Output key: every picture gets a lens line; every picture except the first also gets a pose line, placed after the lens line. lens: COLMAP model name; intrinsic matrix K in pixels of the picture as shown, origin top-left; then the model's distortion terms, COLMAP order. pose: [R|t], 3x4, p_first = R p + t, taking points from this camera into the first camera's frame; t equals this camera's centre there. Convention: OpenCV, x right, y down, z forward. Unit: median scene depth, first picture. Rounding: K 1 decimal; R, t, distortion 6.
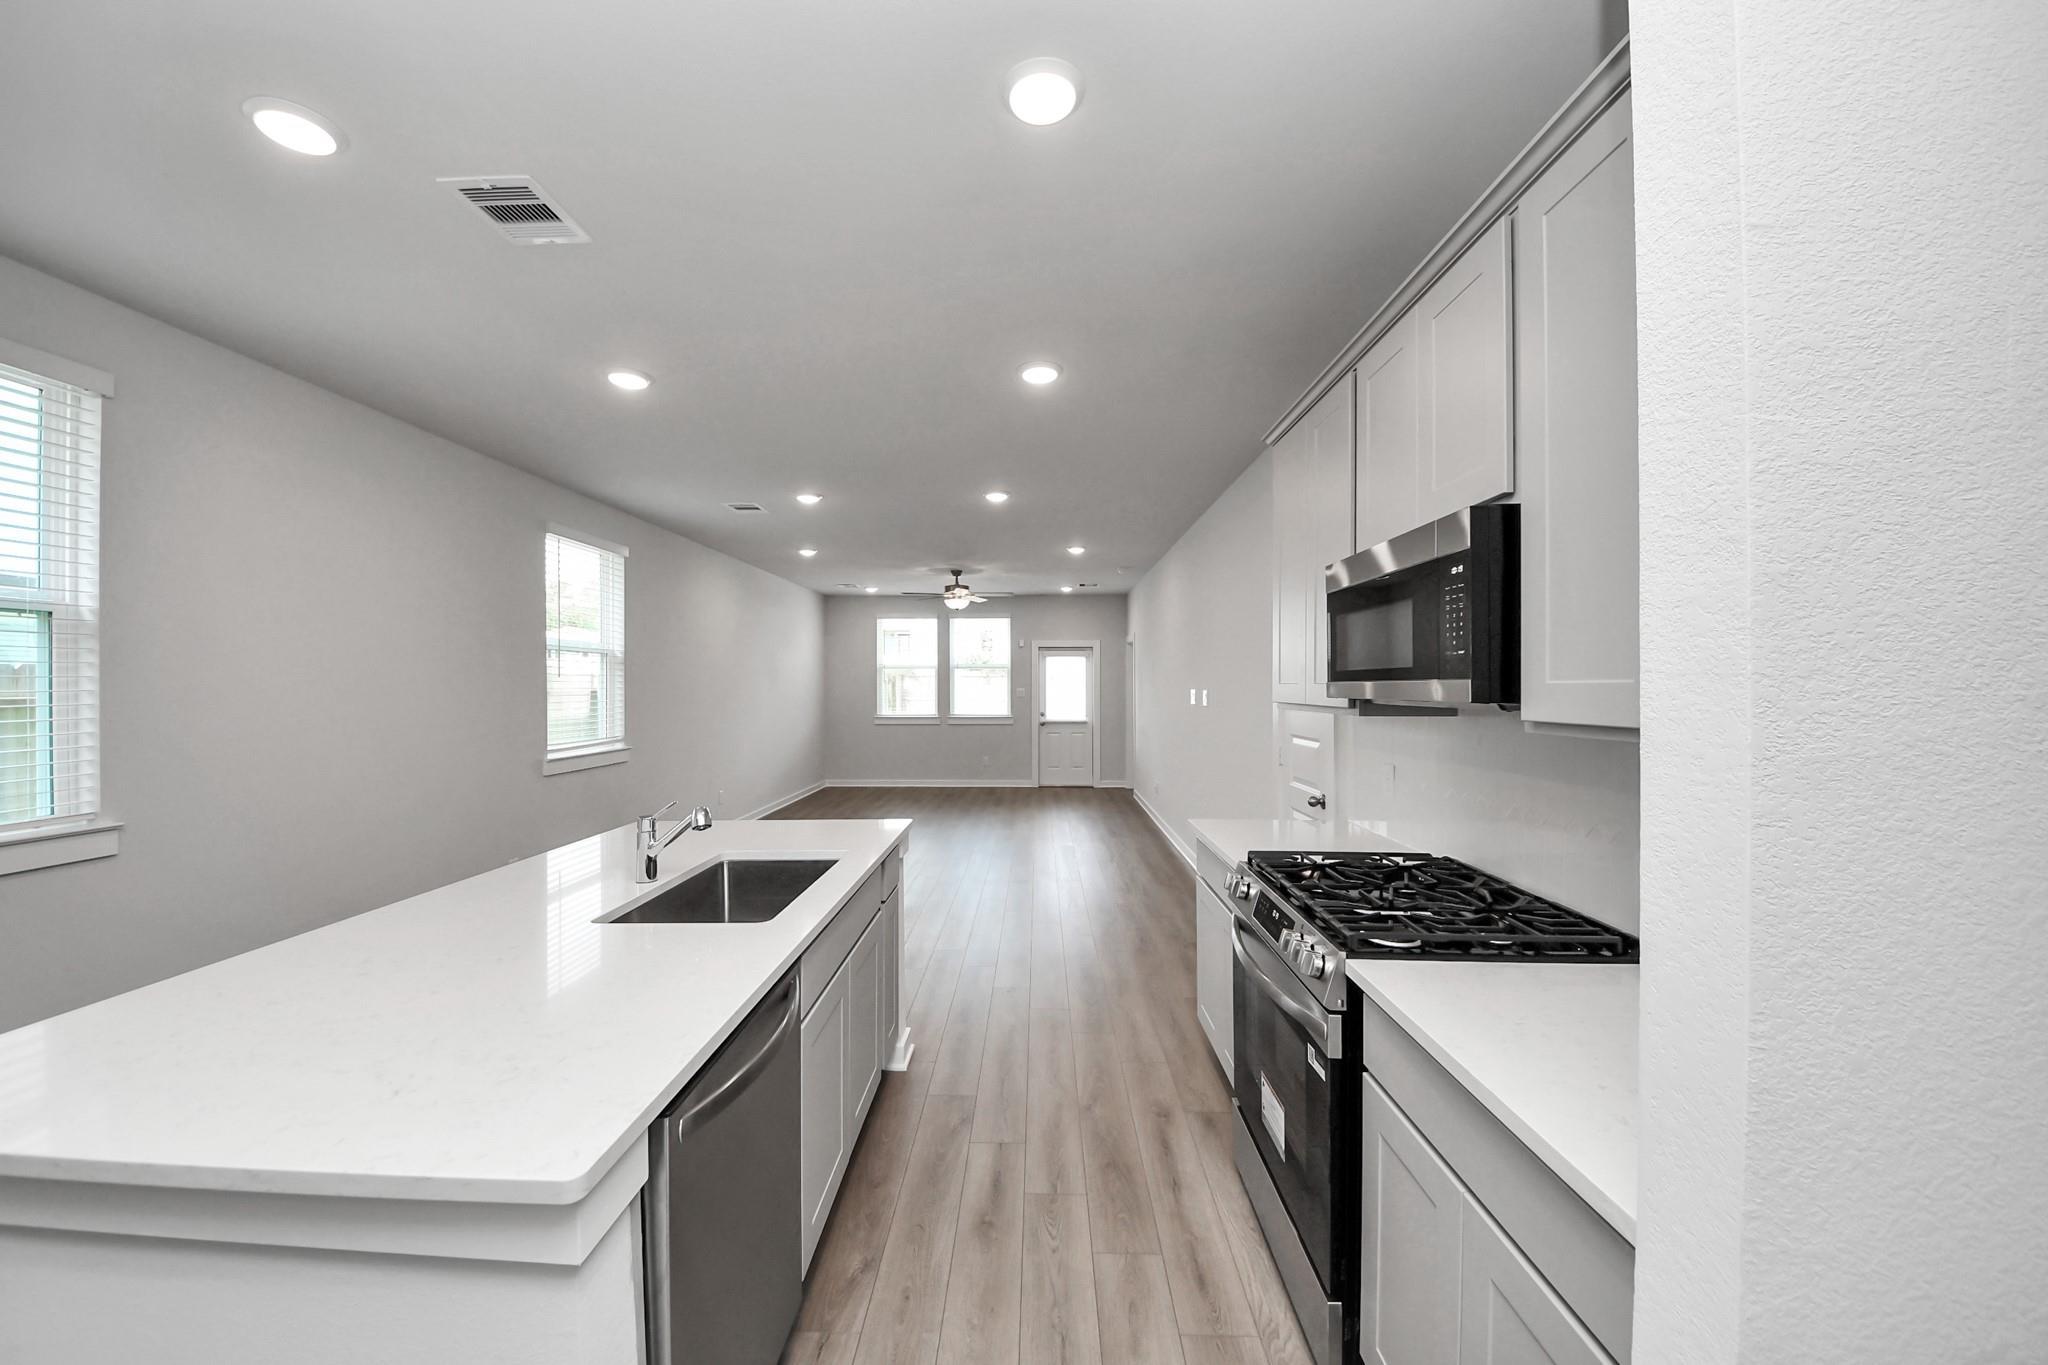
lens RADIAL K [[754.1, 0, 1020.3], [0, 754.1, 690.9], [0, 0, 1]] dist [-0.000846, -0.000175]
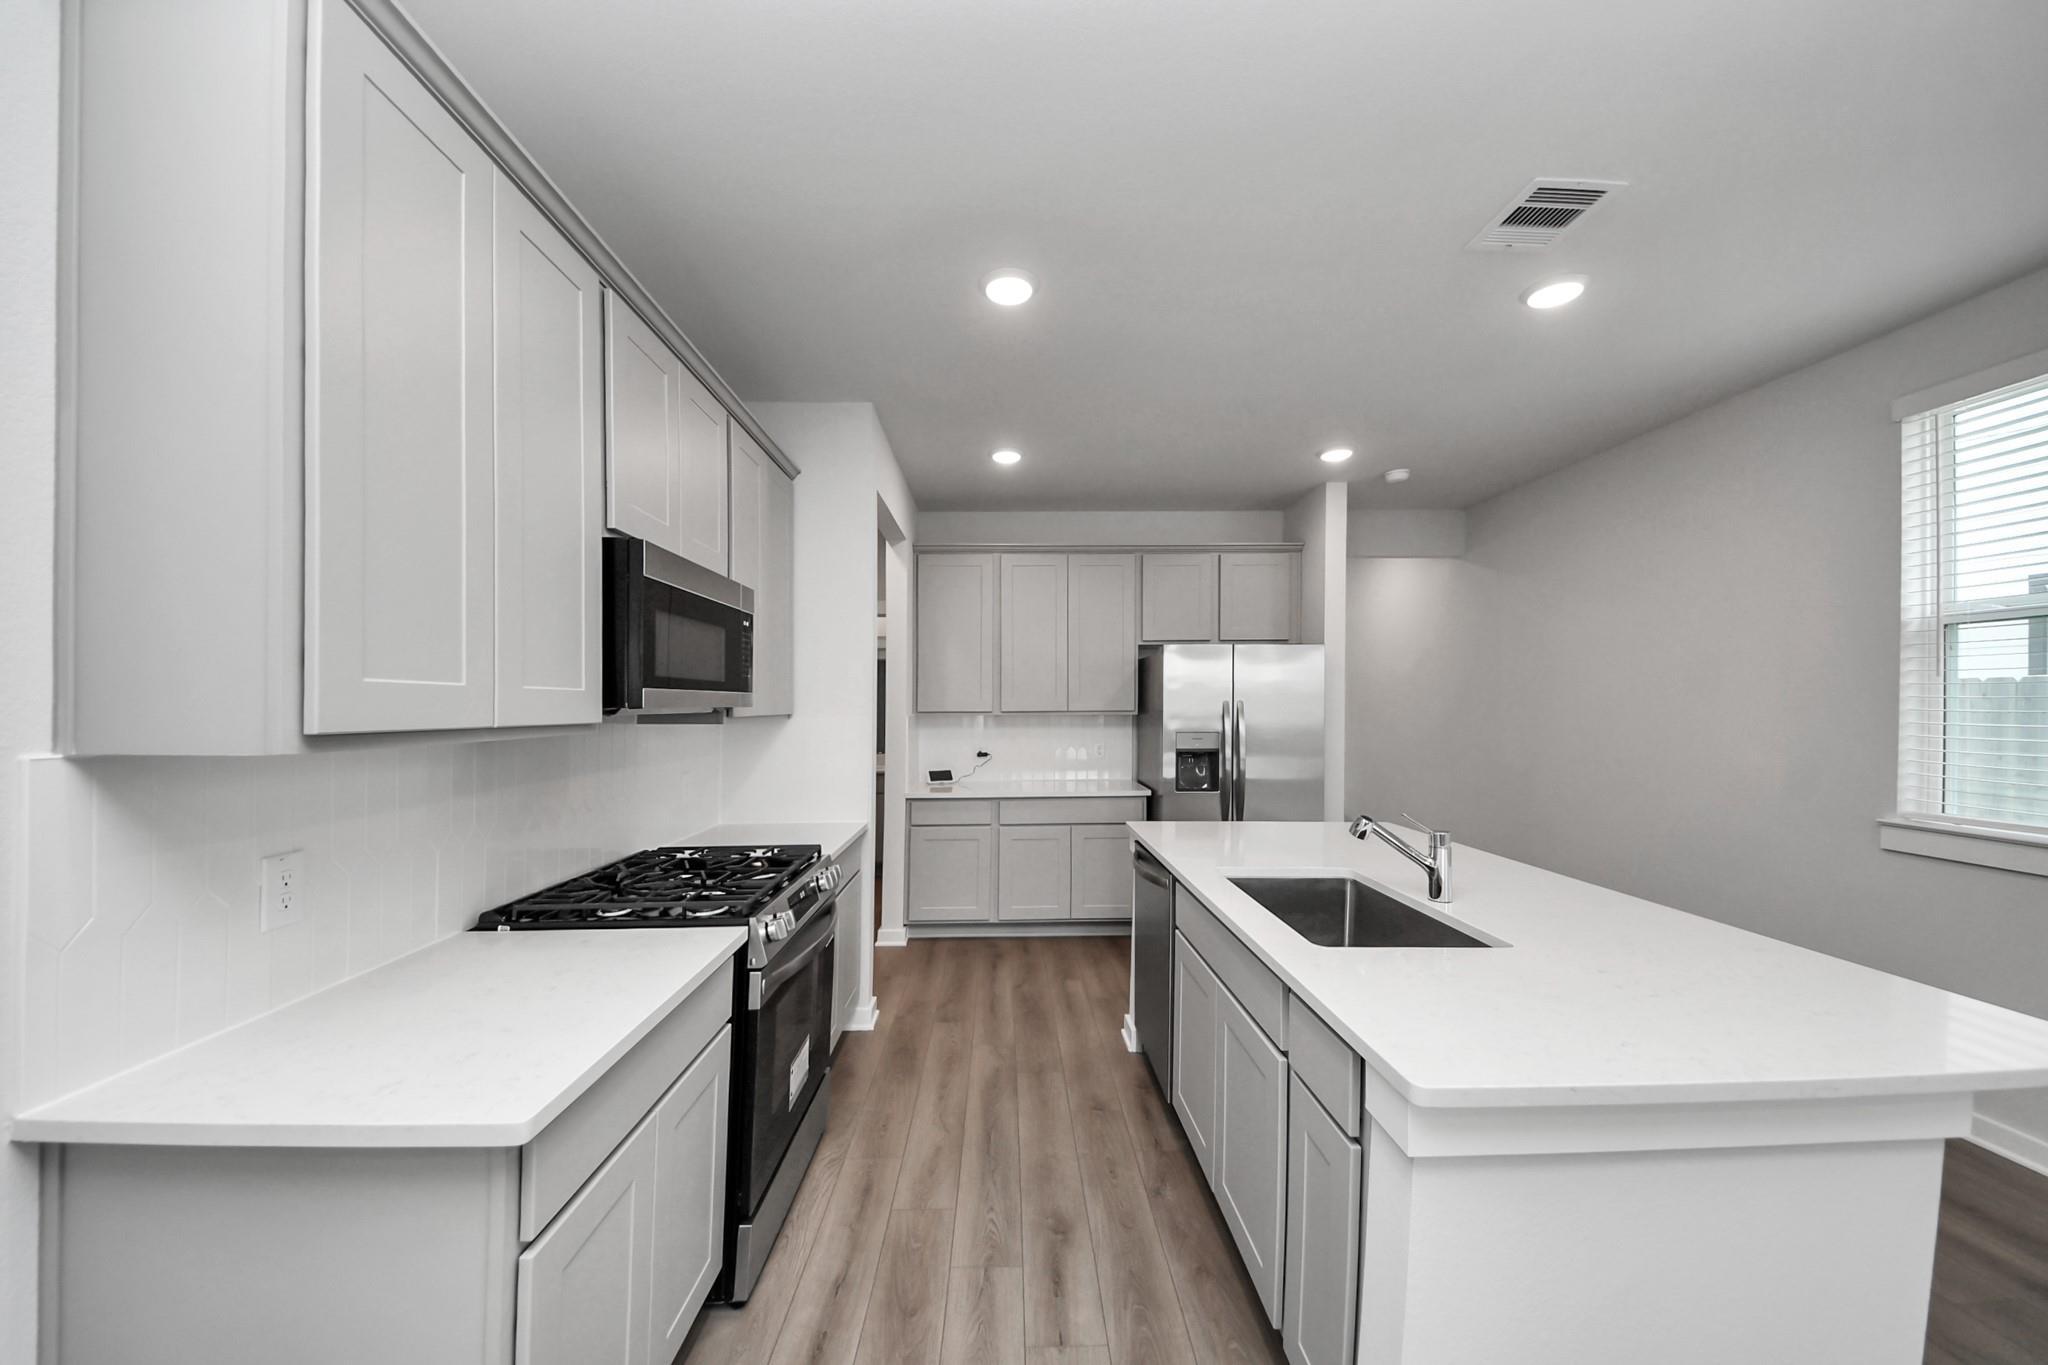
lens RADIAL K [[754.1, 0, 1020.3], [0, 754.1, 690.9], [0, 0, 1]] dist [-0.000846, -0.000175]
pose [[-0.999126, -0.007728, -0.041083, 0.020168], [-0.007116, 0.999862, -0.015026, 0.009123], [0.041194, -0.014721, -0.999043, 0.770178]]
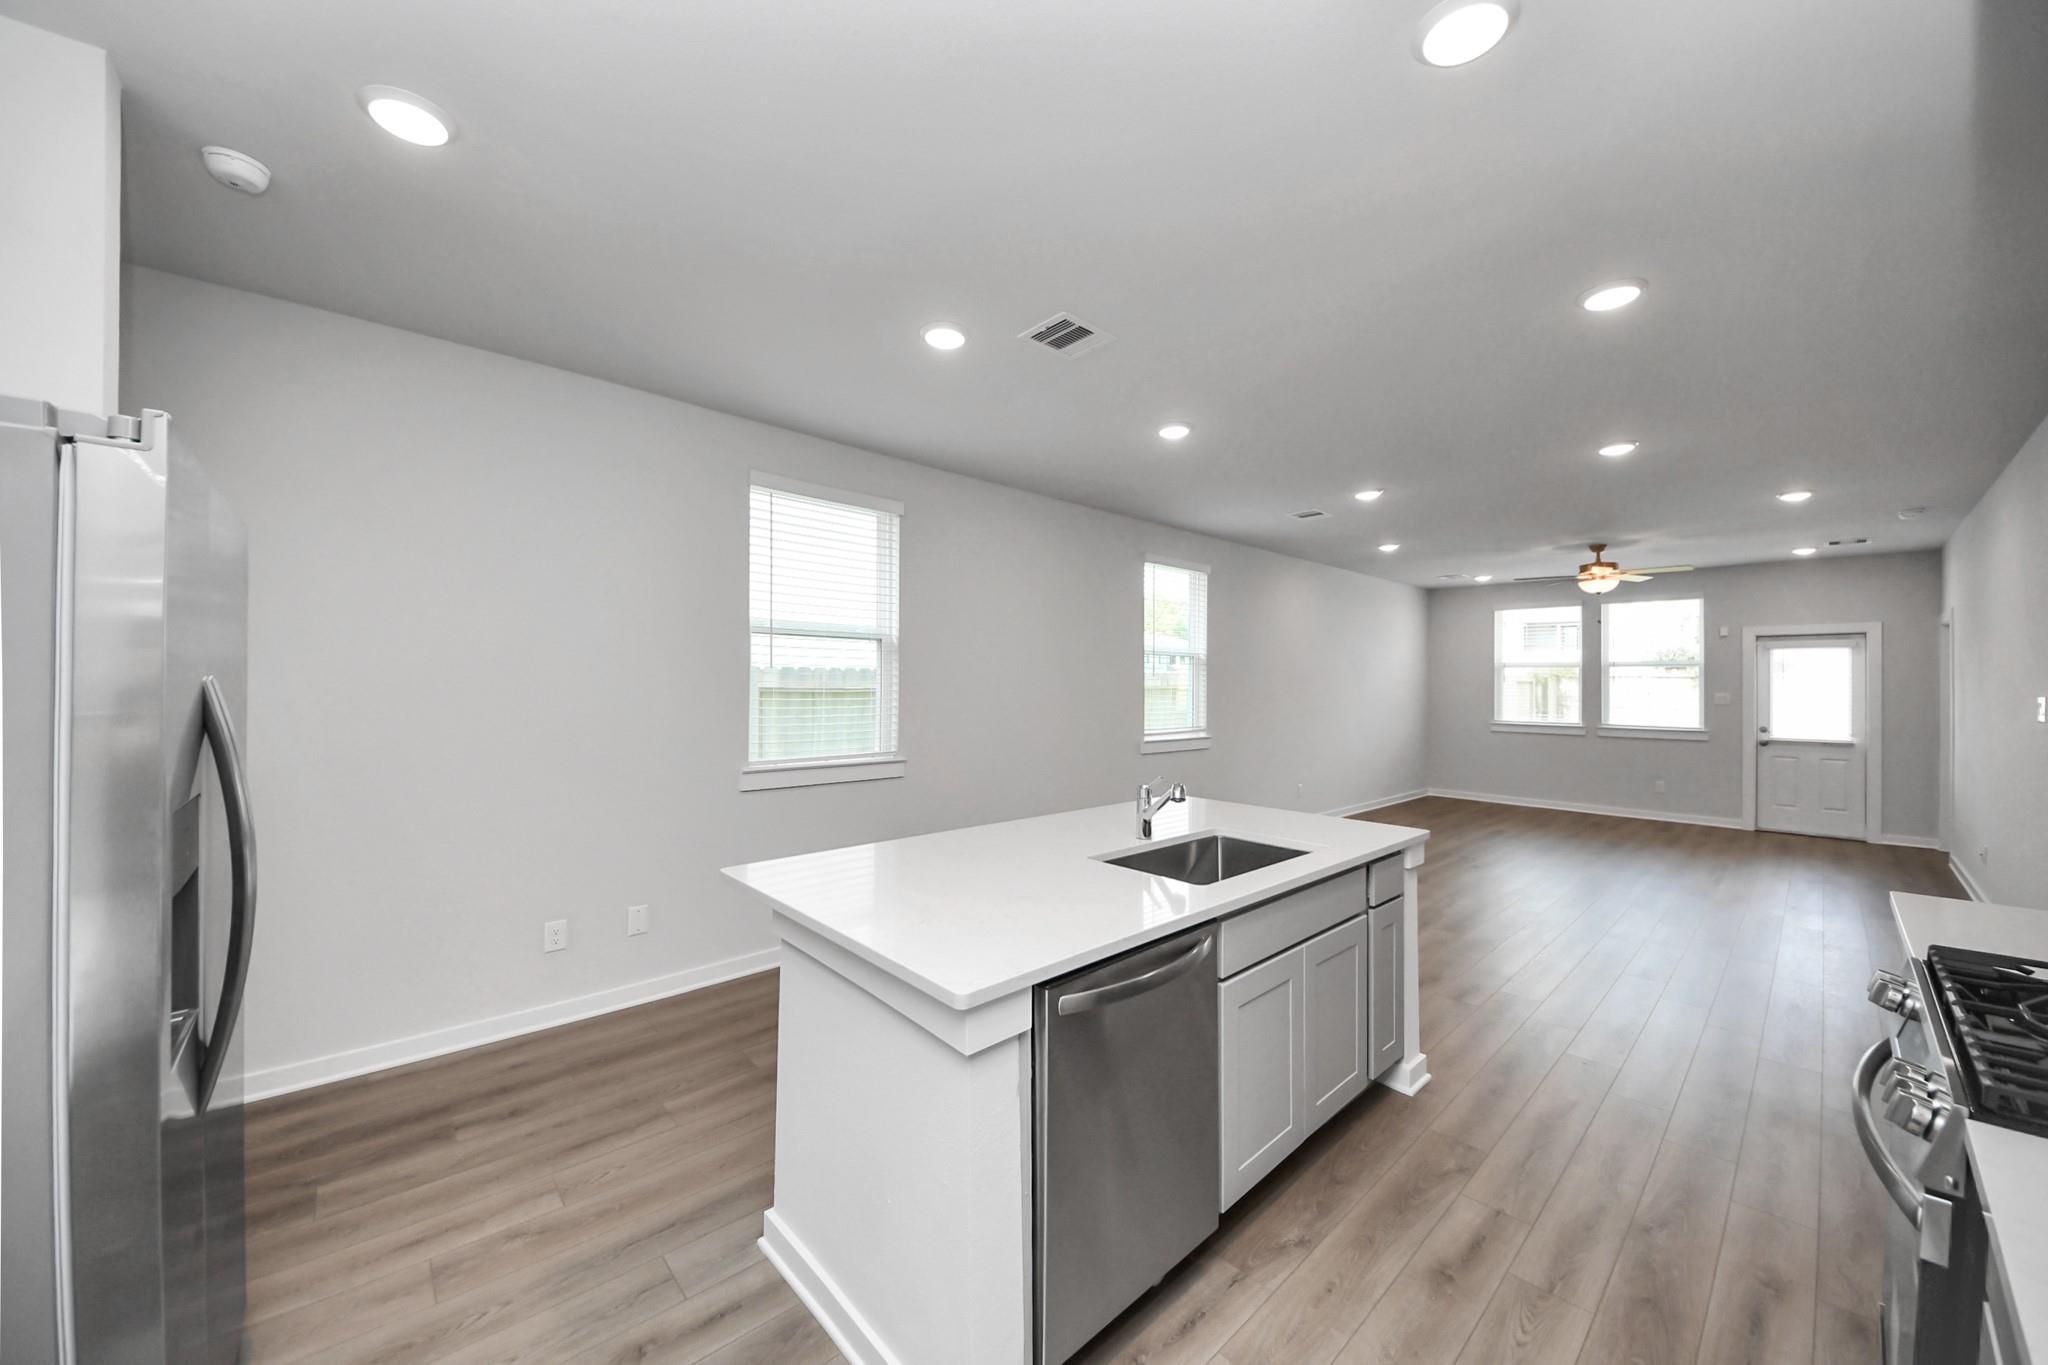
lens RADIAL K [[732.9, 0, 1015.2], [0, 732.9, 683.6], [0, 0, 1]] dist [0.027278, -0.019747]
pose [[0.694151, 0.007415, -0.719791, 0.089654], [-0.014678, 0.999885, -0.003854, 0.001812], [0.719680, 0.013240, 0.694180, 0.000919]]
